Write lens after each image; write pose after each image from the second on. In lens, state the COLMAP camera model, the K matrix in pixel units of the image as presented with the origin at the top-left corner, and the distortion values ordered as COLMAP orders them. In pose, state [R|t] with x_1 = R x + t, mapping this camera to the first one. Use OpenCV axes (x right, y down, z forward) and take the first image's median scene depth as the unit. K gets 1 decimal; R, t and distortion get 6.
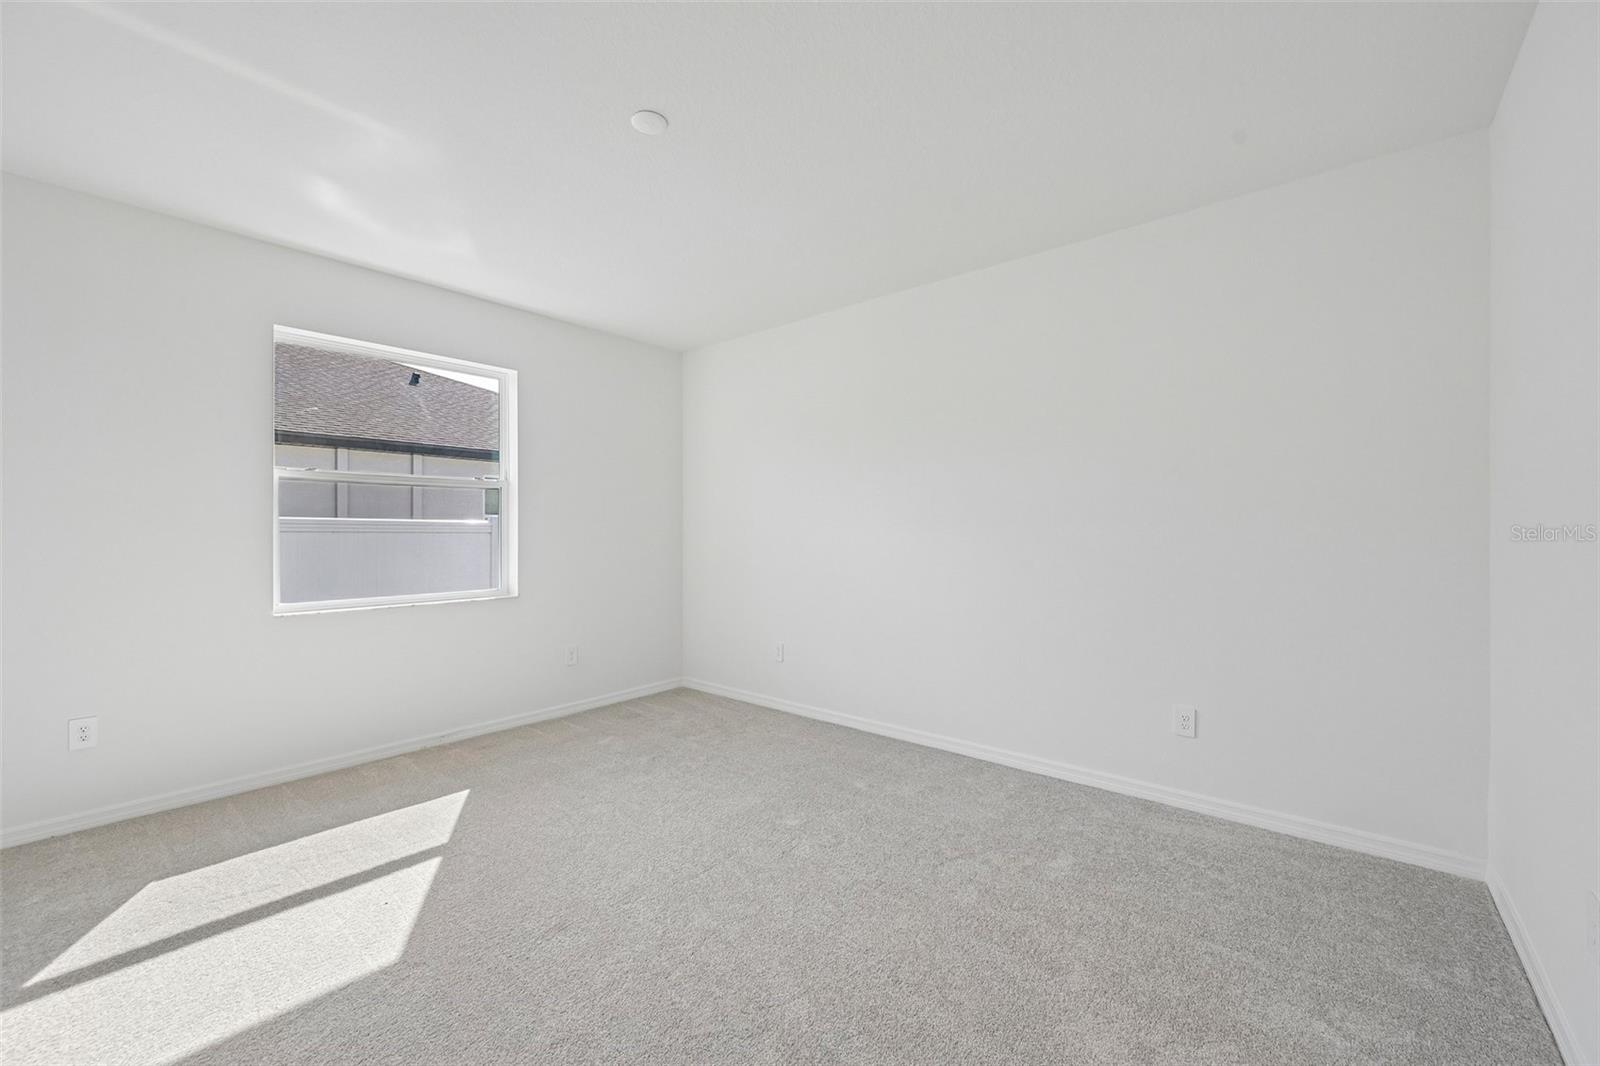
lens RADIAL K [[630.4, 0, 802.0], [0, 630.4, 533.1], [0, 0, 1]] dist [-0.001196, -0.000012]
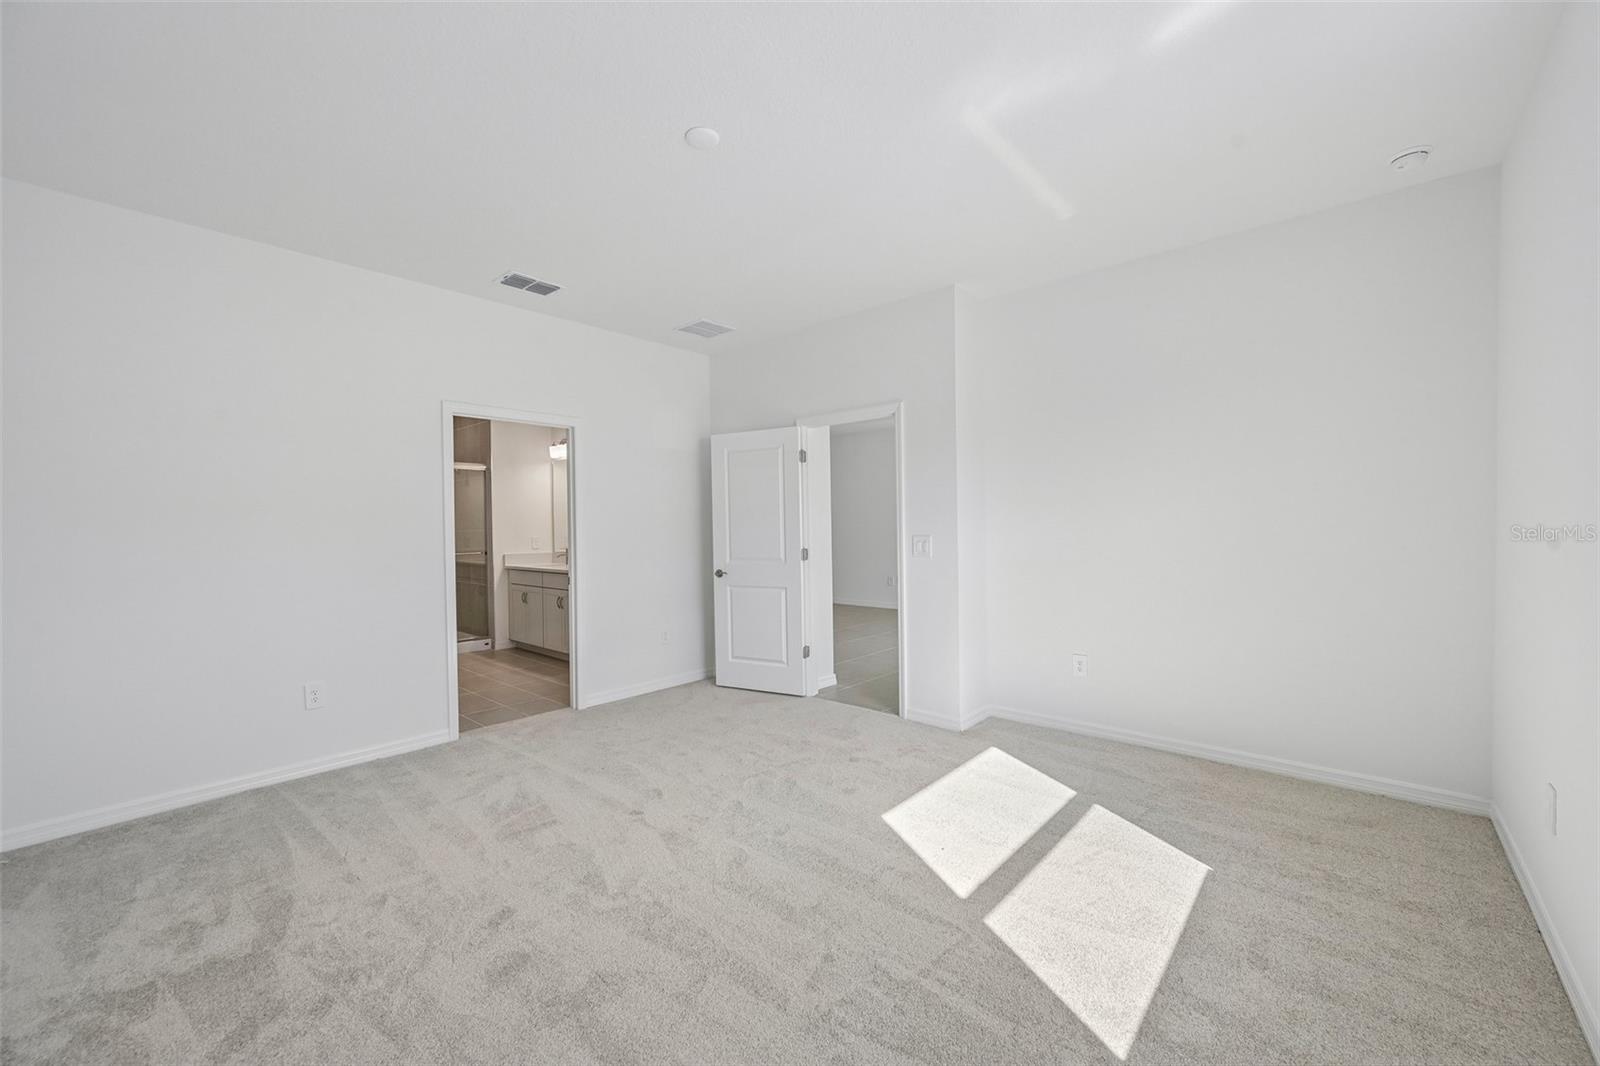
lens RADIAL K [[630.4, 0, 802.0], [0, 630.4, 533.1], [0, 0, 1]] dist [-0.001196, -0.000012]
pose [[-0.999519, 0.013620, 0.027853, -0.366588], [0.013904, 0.999853, 0.010019, 0.002318], [-0.027712, 0.010401, -0.999562, 1.770997]]
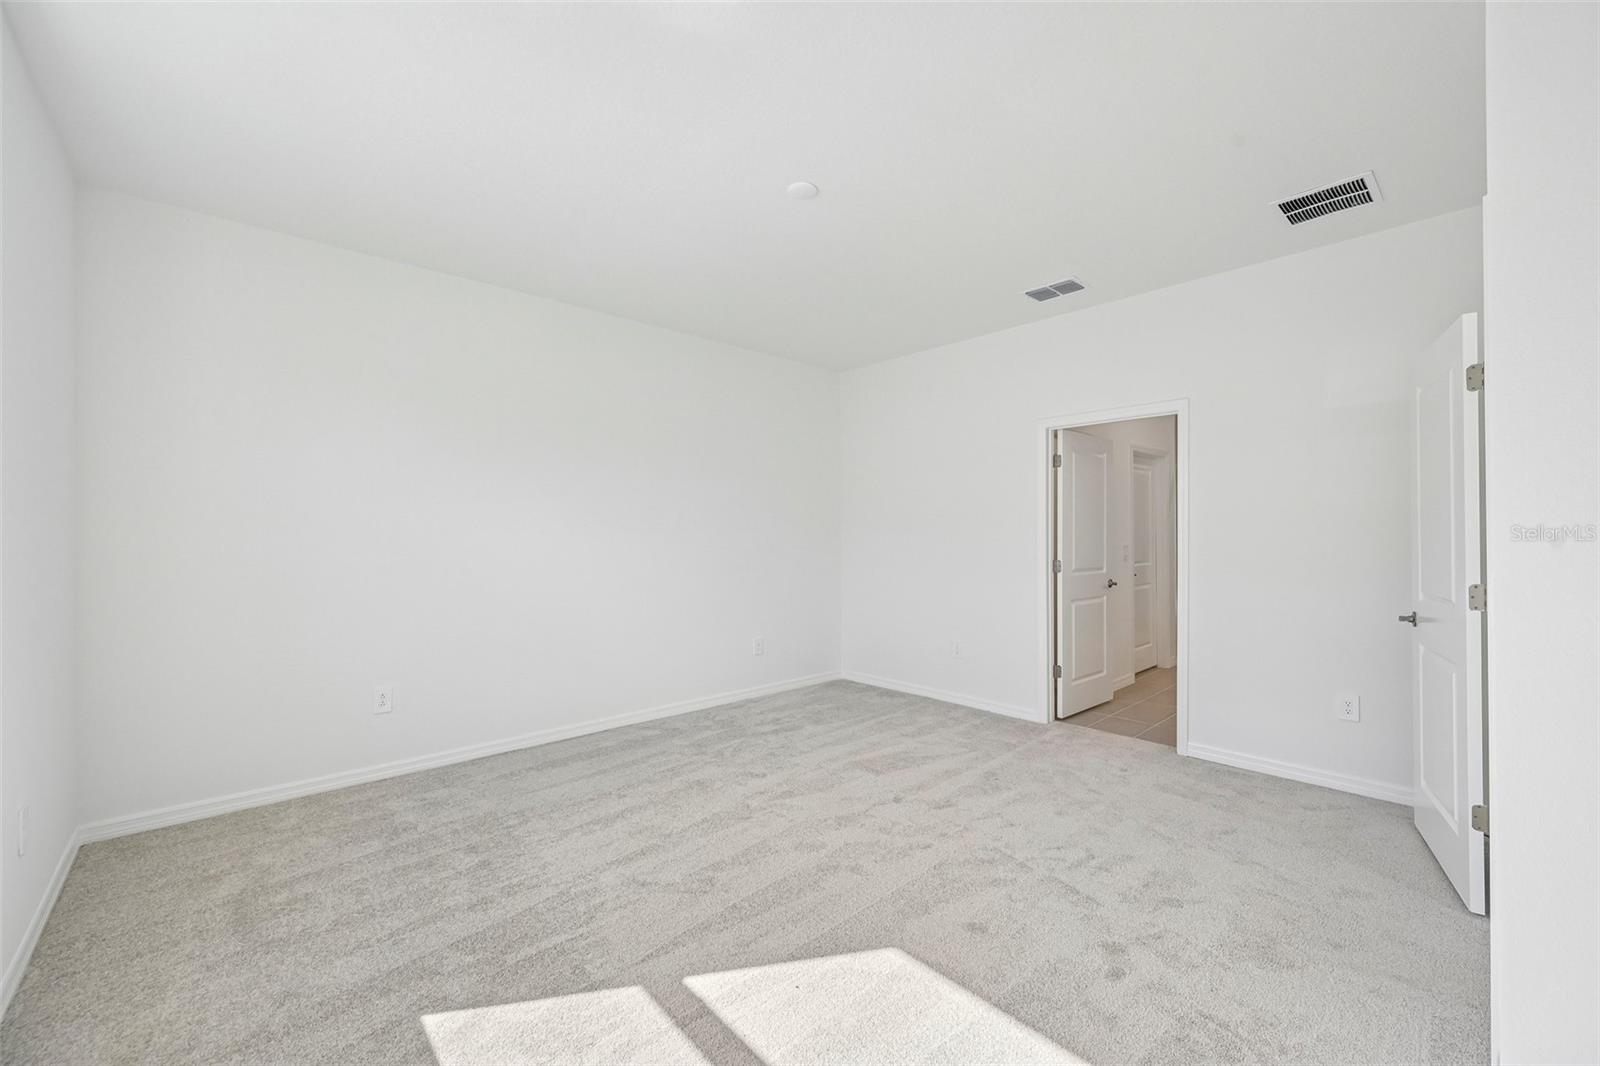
lens RADIAL K [[633.0, 0, 800.8], [0, 633.0, 531.9], [0, 0, 1]] dist [-0.000735, -0.000153]
pose [[0.146720, 0.011824, 0.989107, -1.216951], [0.004656, 0.999909, -0.012644, 0.009554], [-0.989167, 0.006461, 0.146651, 0.722250]]
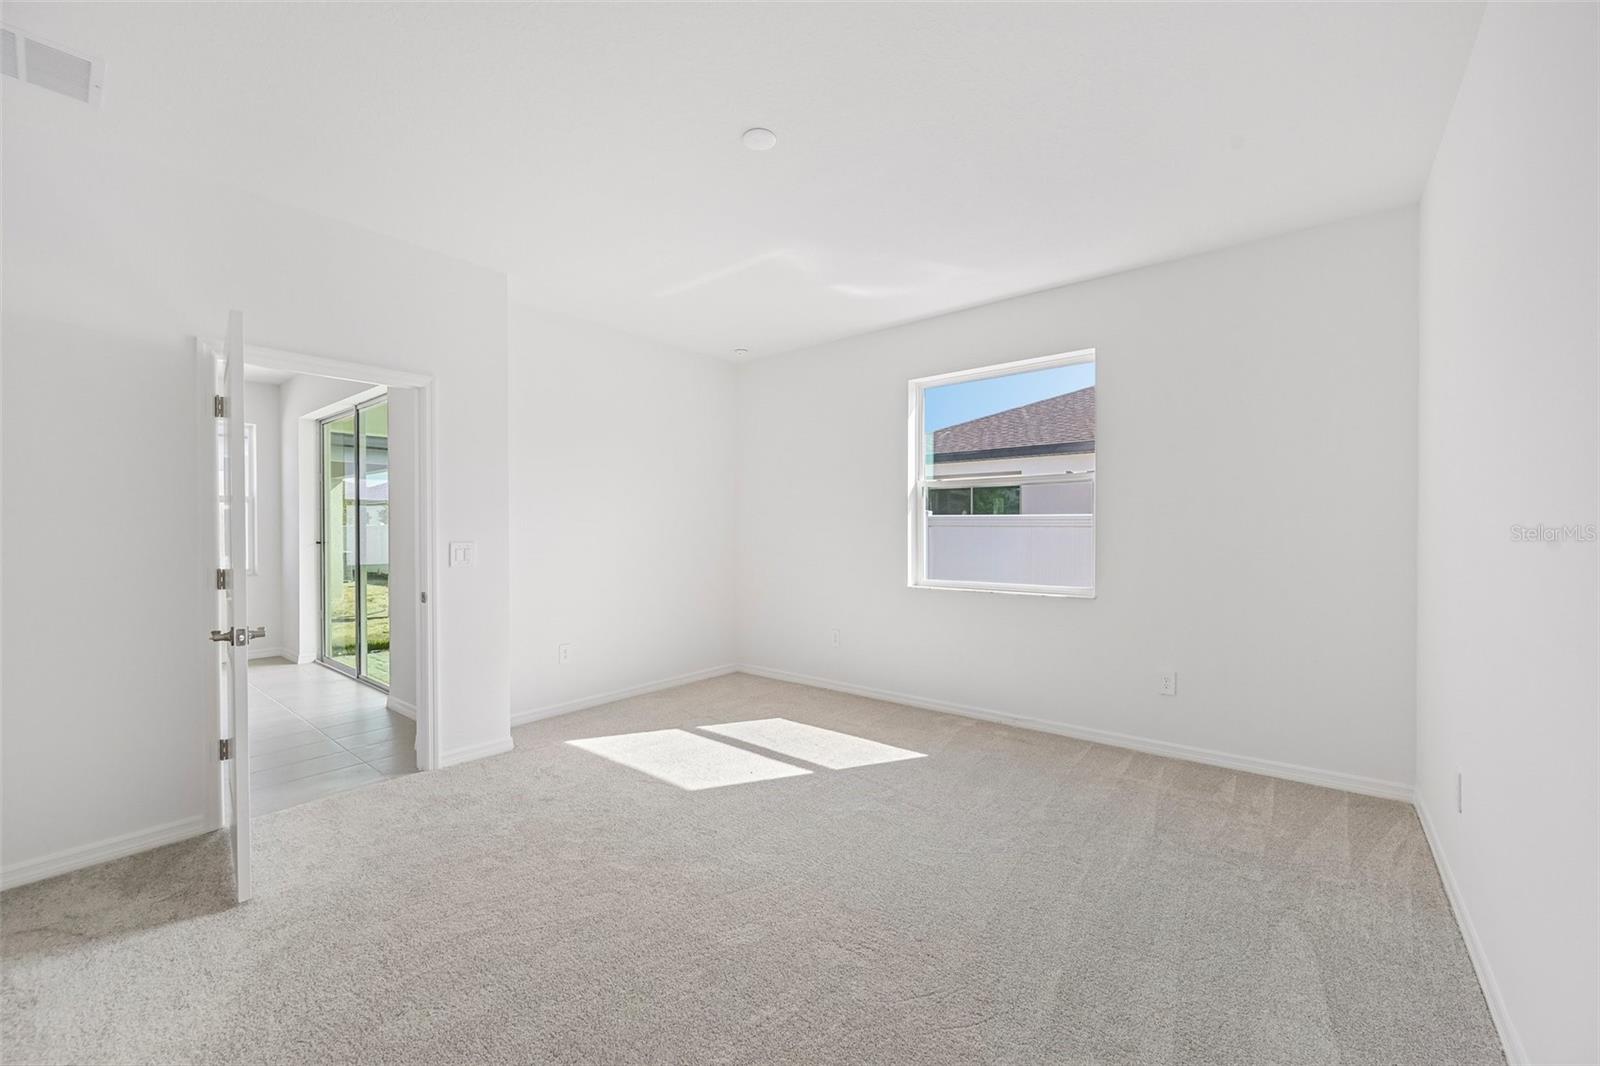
lens RADIAL K [[630.4, 0, 802.0], [0, 630.4, 533.1], [0, 0, 1]] dist [-0.001196, -0.000012]
pose [[0.018681, 0.004963, -0.999813, 0.712387], [0.001184, 0.999987, 0.004986, 0.003626], [0.999825, -0.001276, 0.018675, 0.905363]]
